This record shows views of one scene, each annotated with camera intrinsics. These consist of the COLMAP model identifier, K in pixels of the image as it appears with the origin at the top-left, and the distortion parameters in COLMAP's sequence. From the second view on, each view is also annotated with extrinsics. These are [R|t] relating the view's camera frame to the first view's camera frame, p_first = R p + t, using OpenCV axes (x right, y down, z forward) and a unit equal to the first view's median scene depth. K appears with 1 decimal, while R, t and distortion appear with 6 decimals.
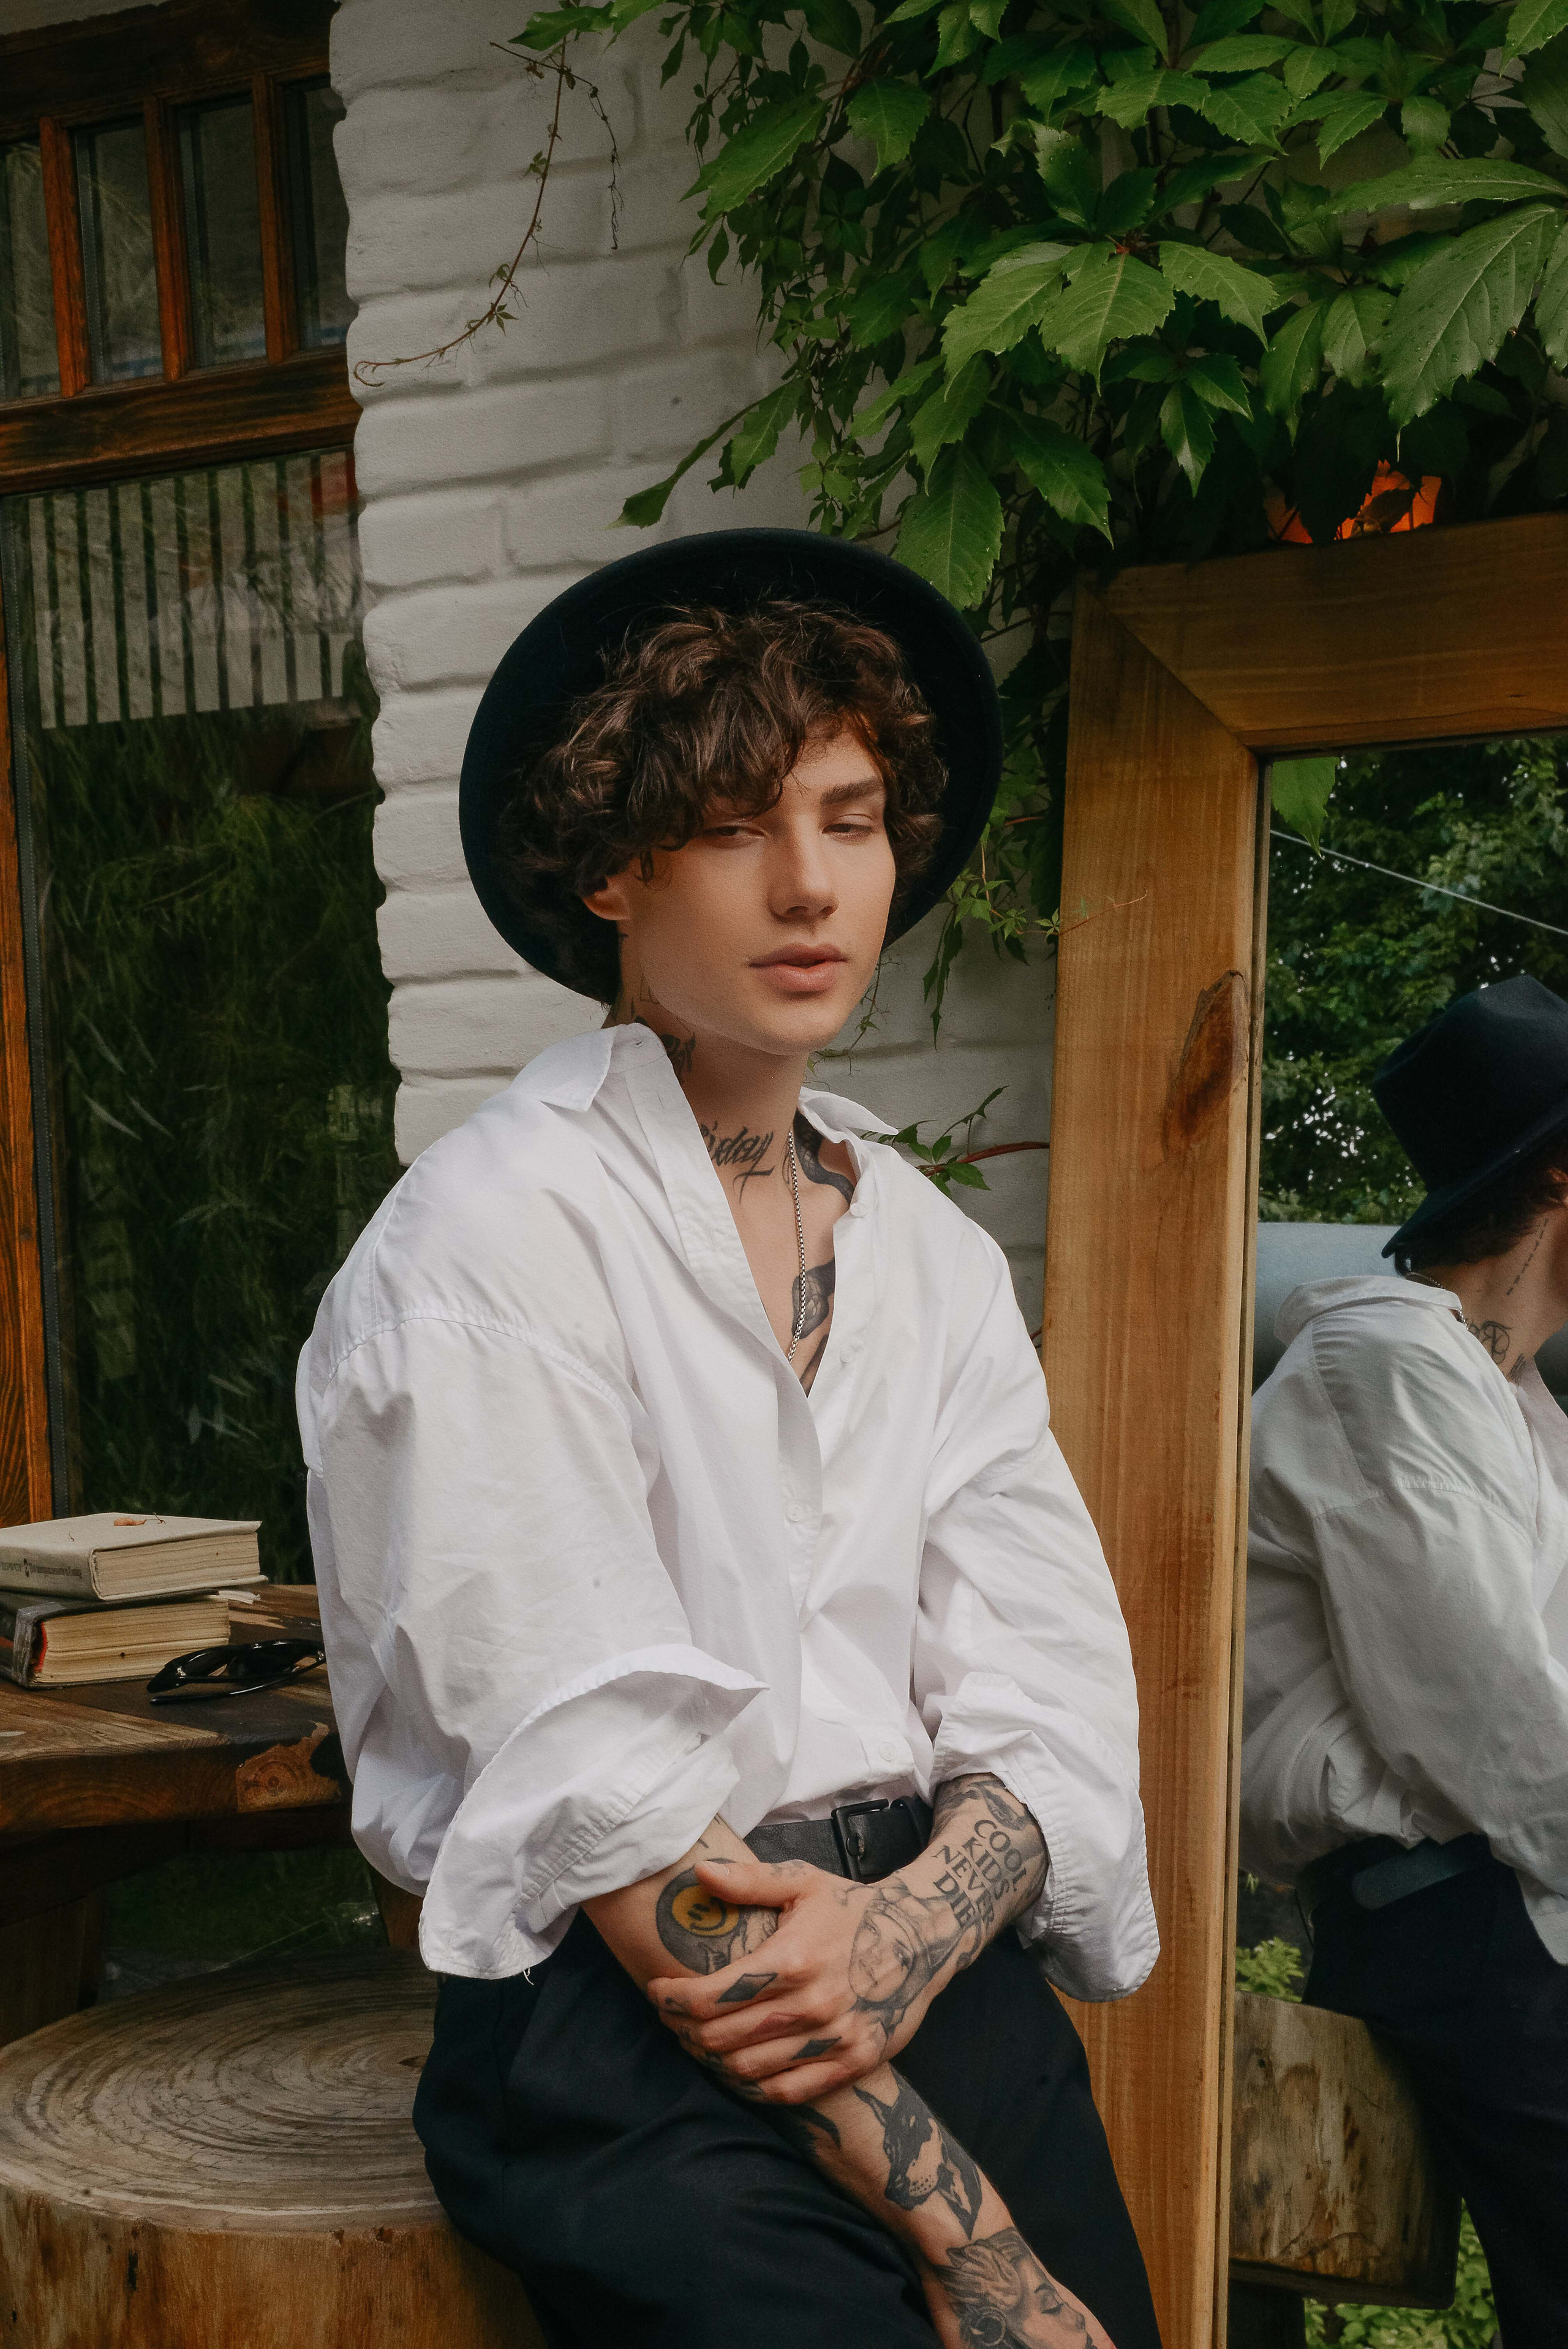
lens RADIAL K [[3560.0, 0, 787.8], [0, 3560.0, 1190.3], [0, 0, 1]] dist [0.089274, 0.000000]
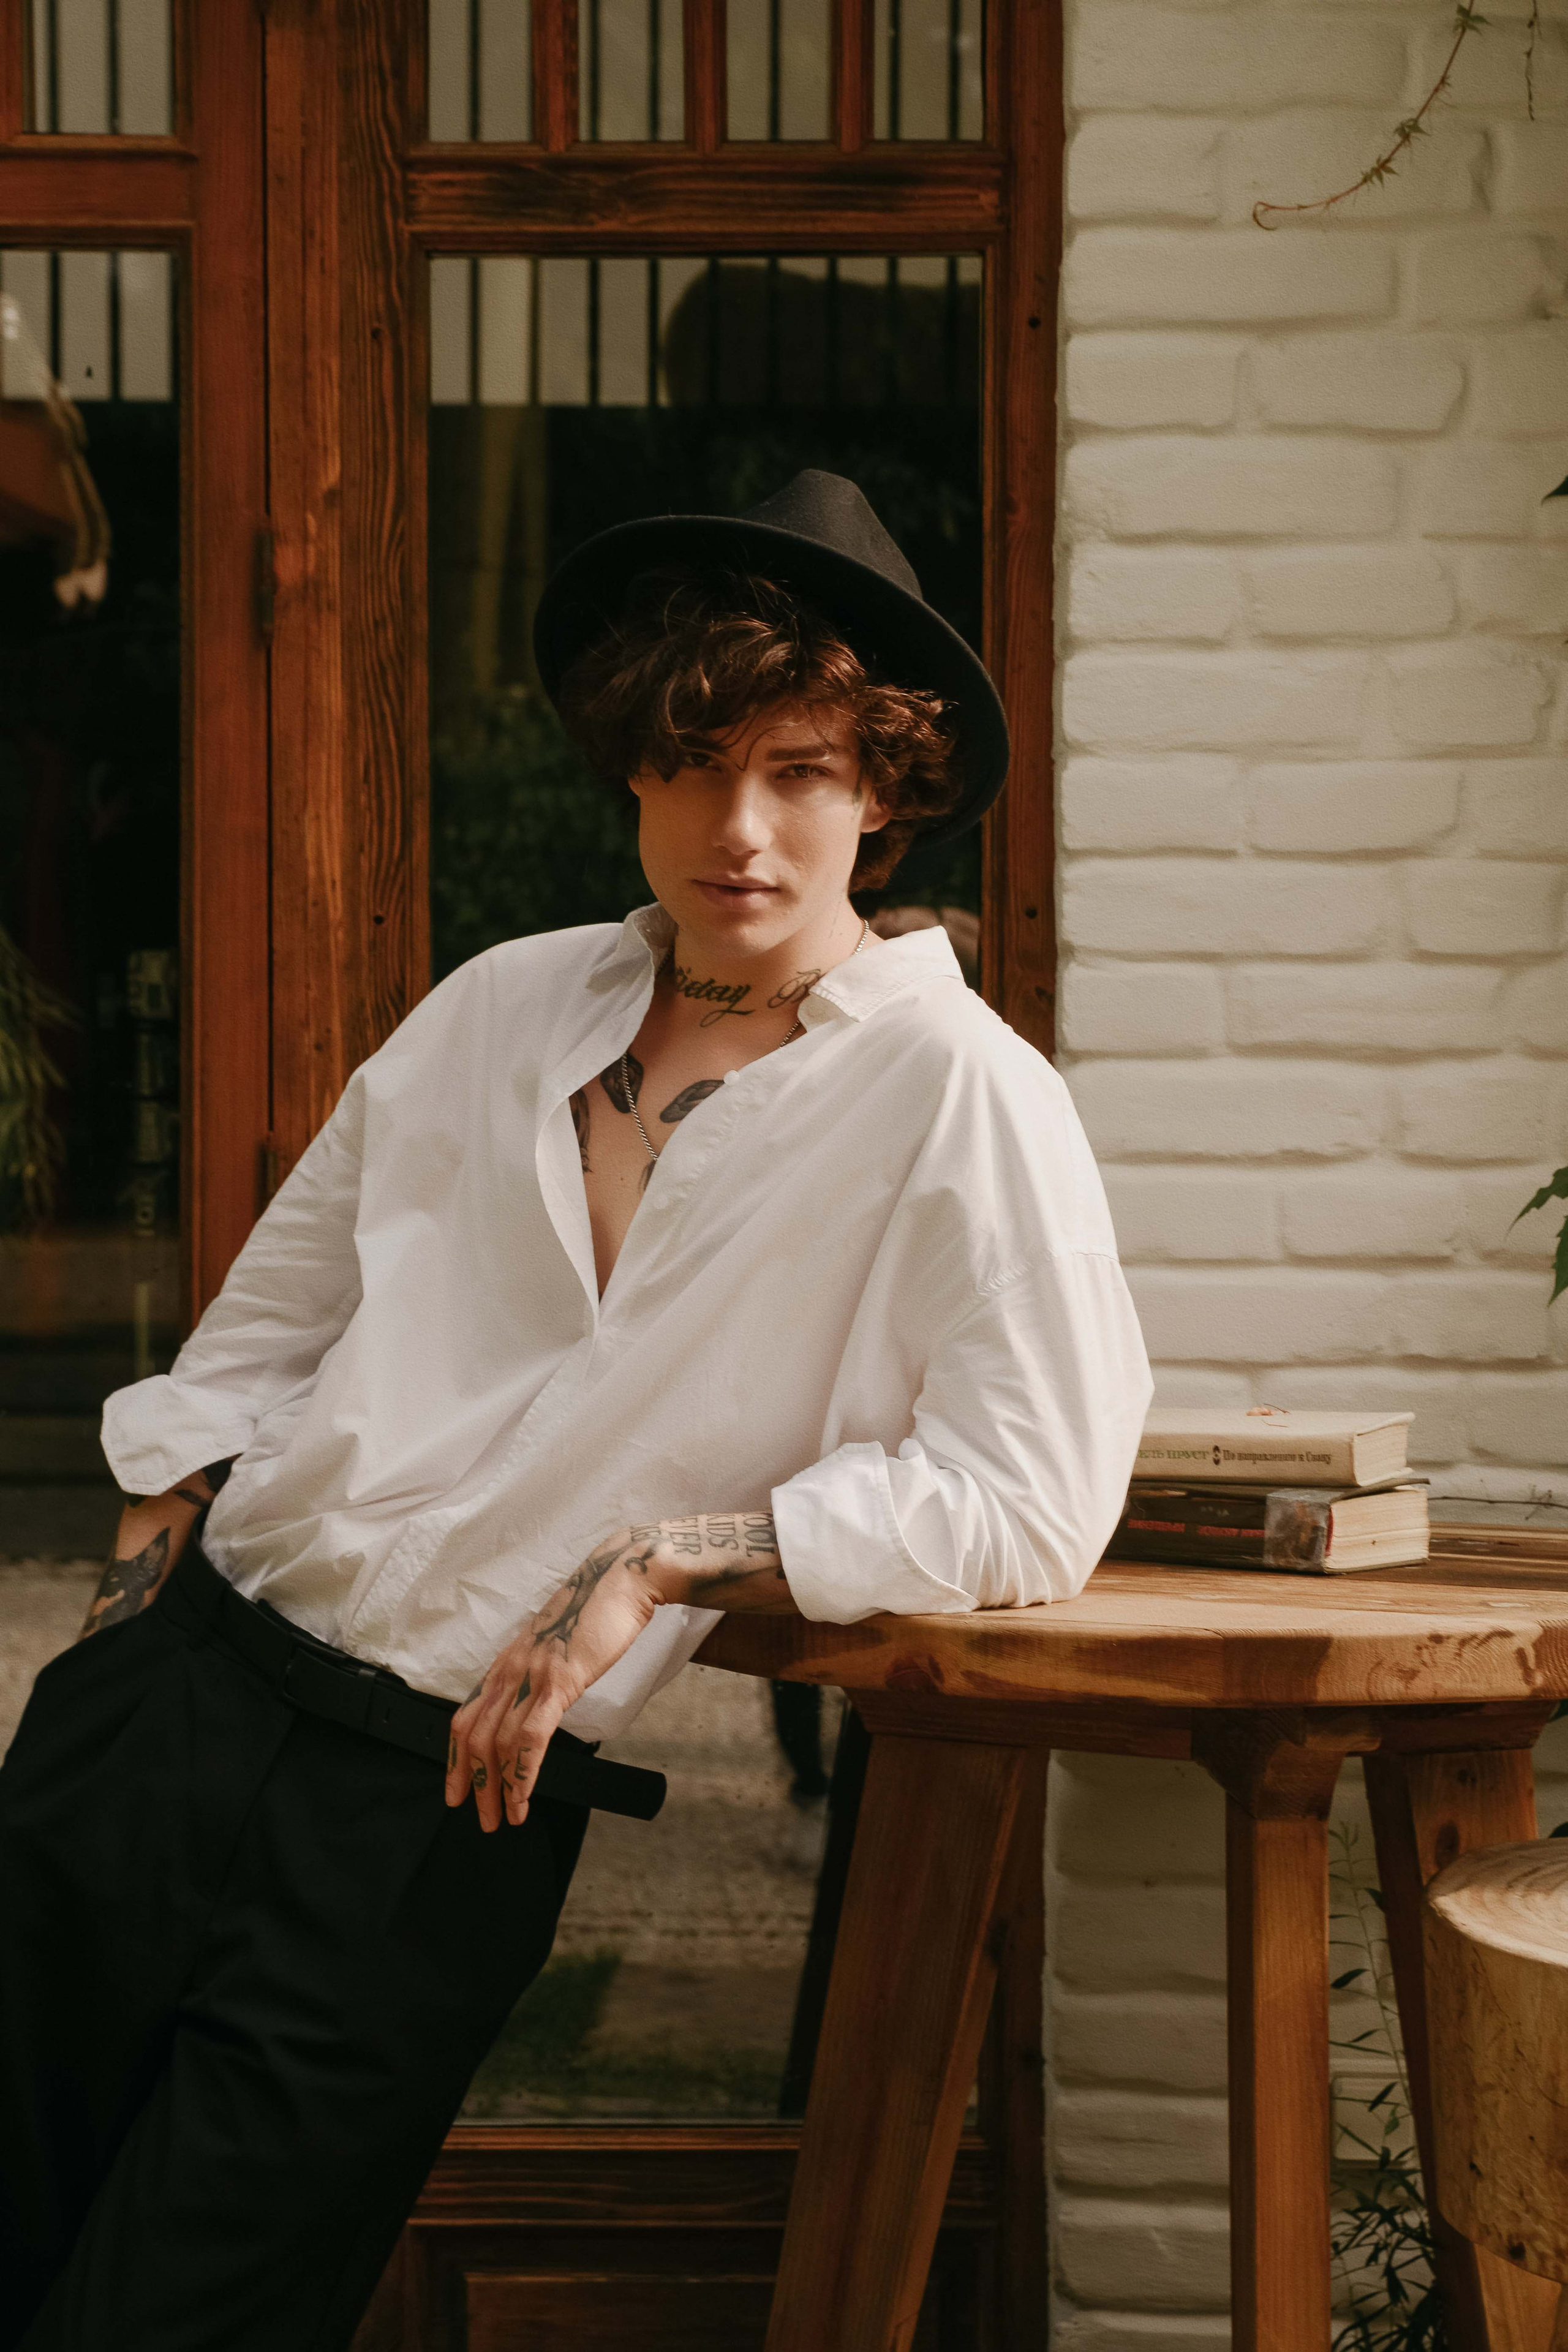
lens RADIAL K [[4858.7, 0, 768.4], [0, 4858.7, 1124.7], [0, 0, 1]] dist [0.245071, 0.000000]
pose [[0.894381, 0.035894, 0.445863, -0.877321], [-0.033714, 0.999349, -0.012822, 0.036375], [-0.446033, -0.003565, 0.895009, -0.114046]]
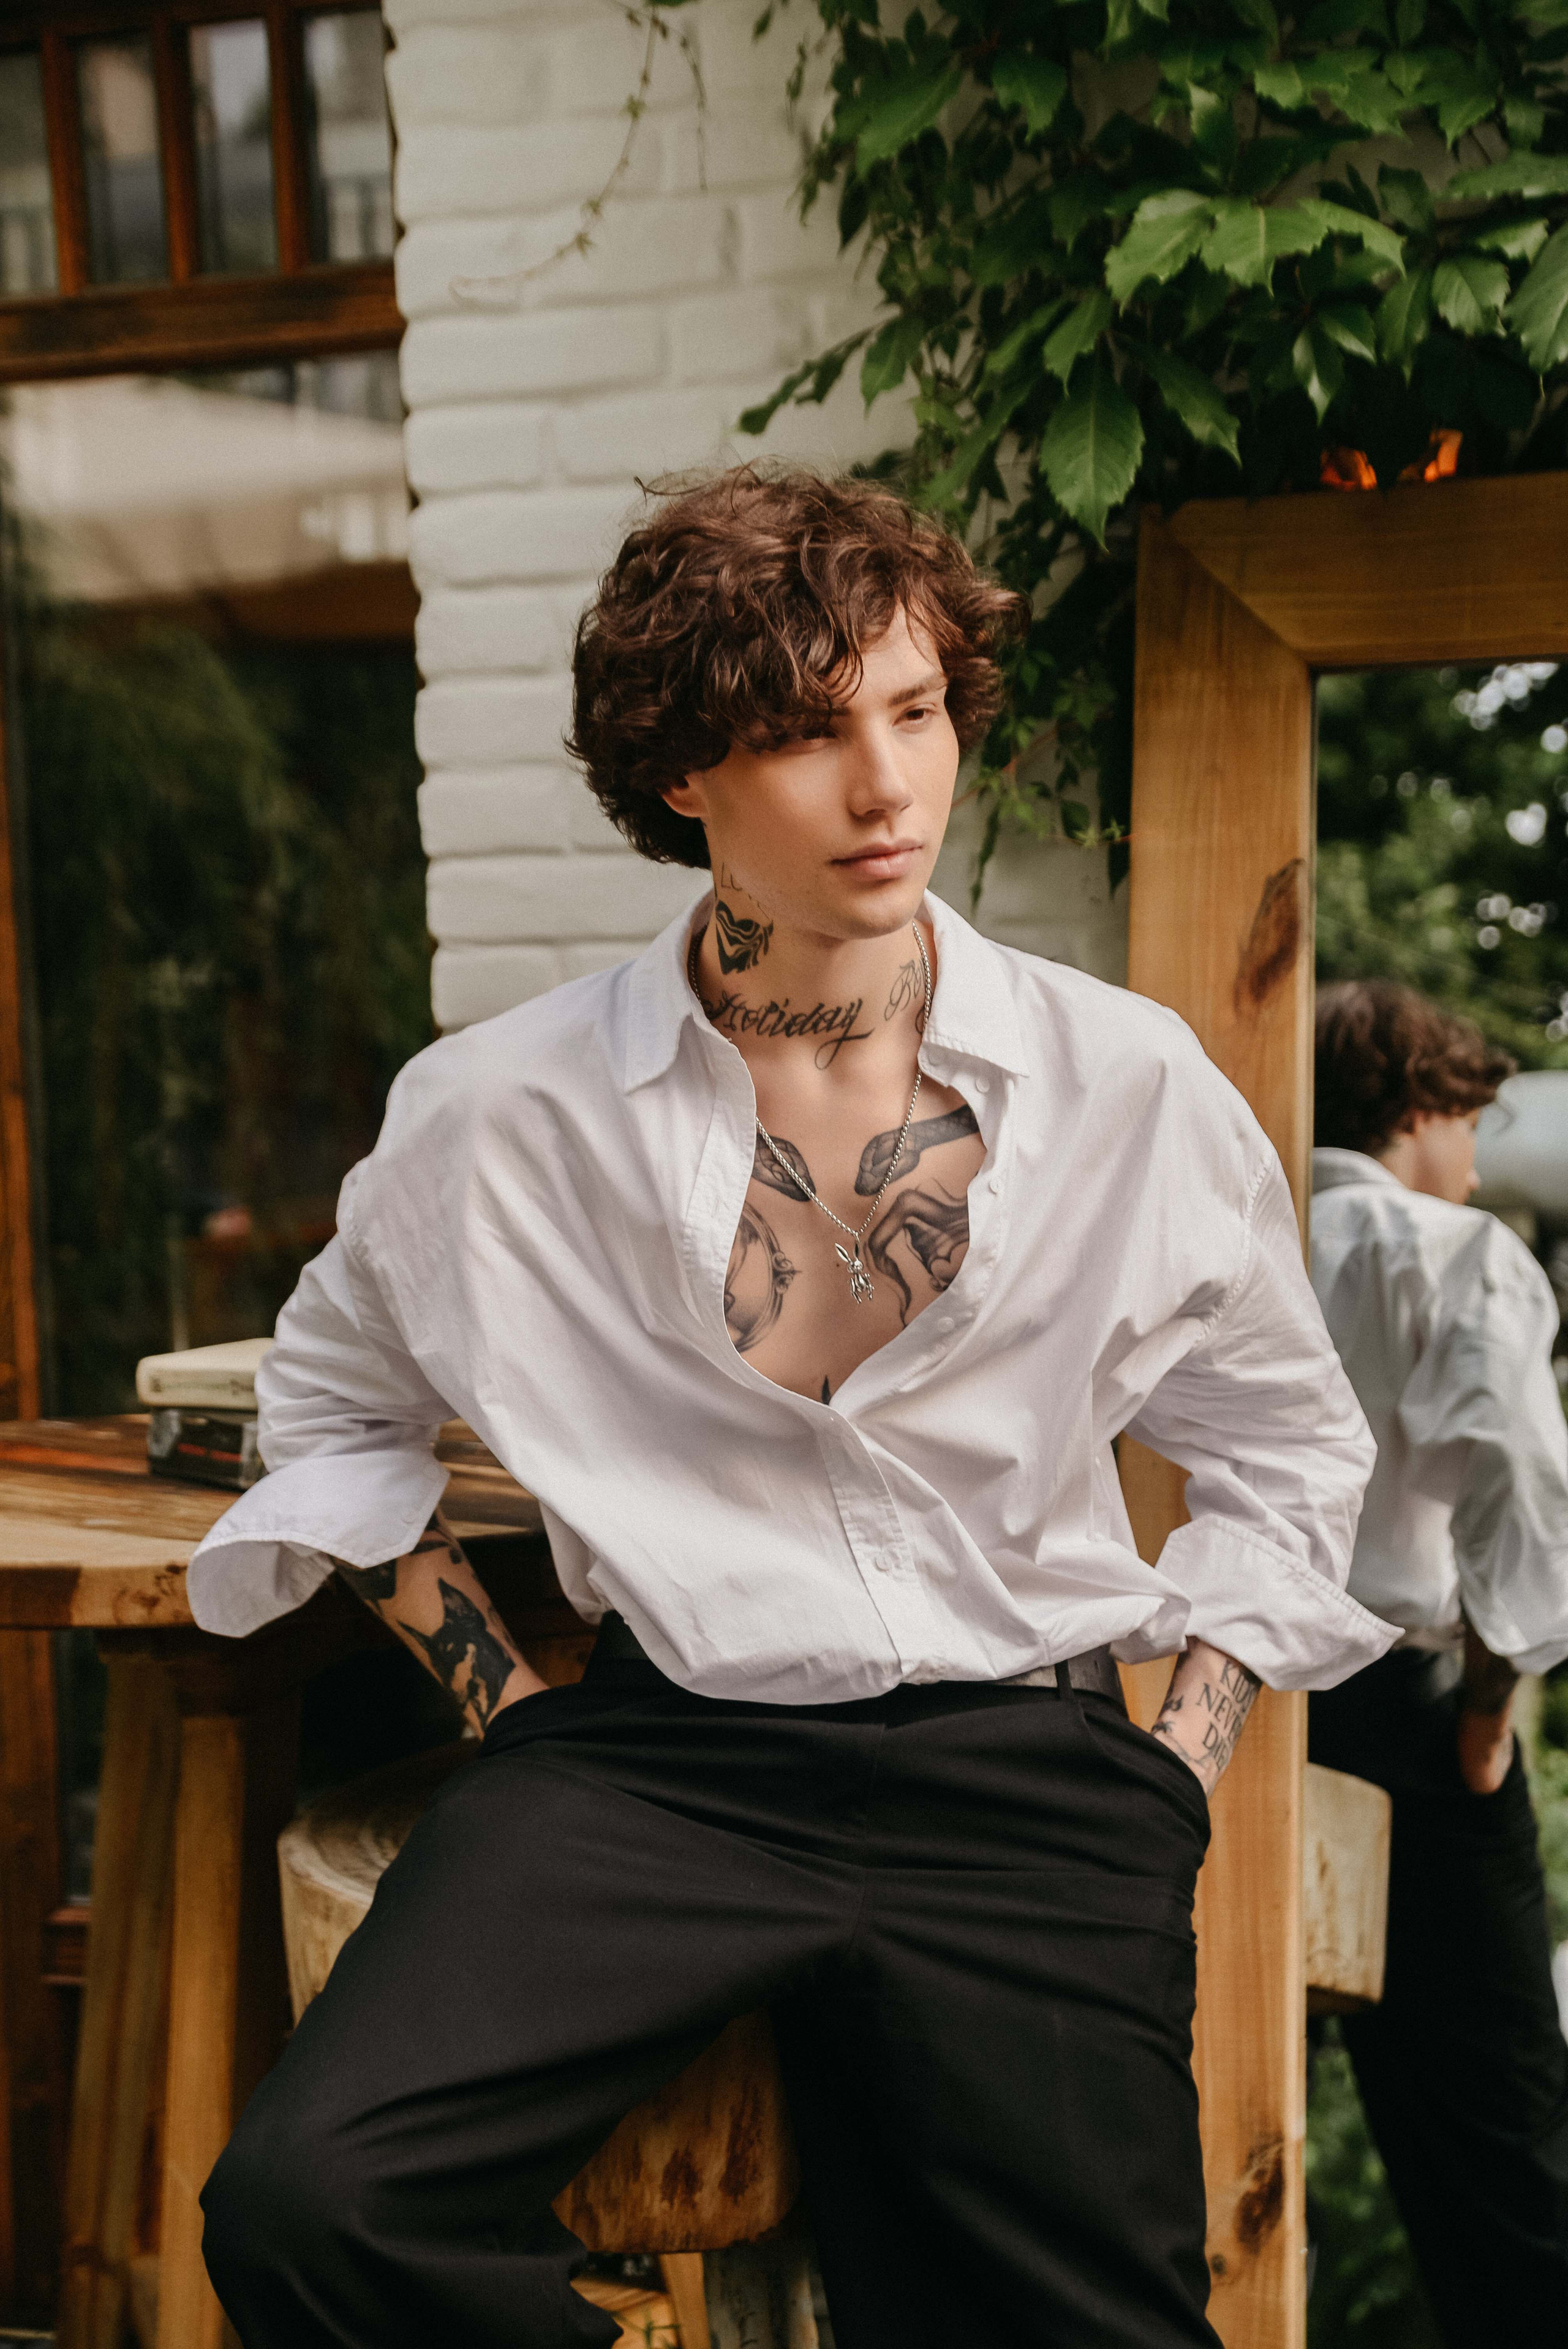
lens RADIAL K [[3355.4, 0, 795.4], [0, 3355.4, 1186.6], [0, 0, 1]] dist [0.090387, 0.000000]
pose [[0.982803, 0.001324, 0.184651, -0.226406], [-0.006789, 0.999557, 0.028964, 0.012913], [-0.184531, -0.029720, 0.982377, -0.032335]]
